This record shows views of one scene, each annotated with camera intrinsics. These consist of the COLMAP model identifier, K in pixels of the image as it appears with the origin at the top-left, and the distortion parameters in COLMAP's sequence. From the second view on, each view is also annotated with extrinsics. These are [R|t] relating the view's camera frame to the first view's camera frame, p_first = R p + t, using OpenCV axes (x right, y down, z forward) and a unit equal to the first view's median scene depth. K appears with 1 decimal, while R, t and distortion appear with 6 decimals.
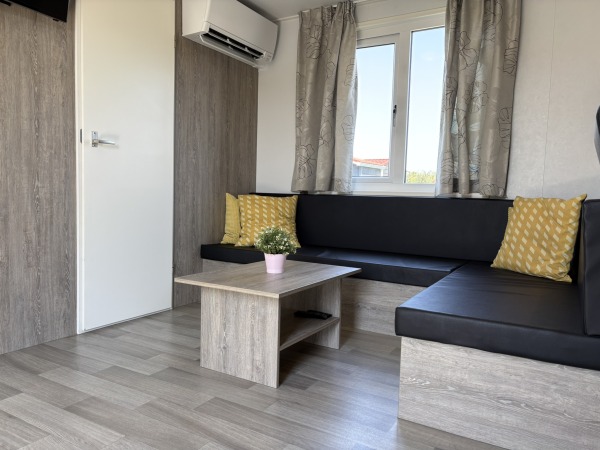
lens RADIAL K [[454.3, 0, 300.0], [0, 454.3, 225.0], [0, 0, 1]] dist [-0.003245, 0.001726]
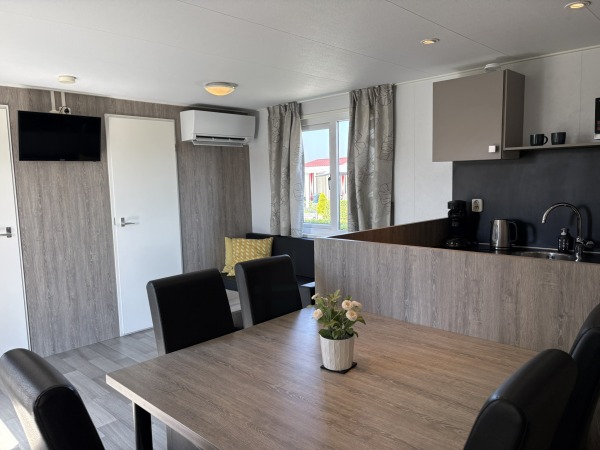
lens RADIAL K [[445.6, 0, 300.0], [0, 445.6, 225.0], [0, 0, 1]] dist [0.004927, -0.000371]
pose [[0.971656, -0.030869, -0.234374, 0.461397], [0.038624, 0.998845, 0.028569, -0.160825], [0.233222, -0.036812, 0.971727, -0.368180]]
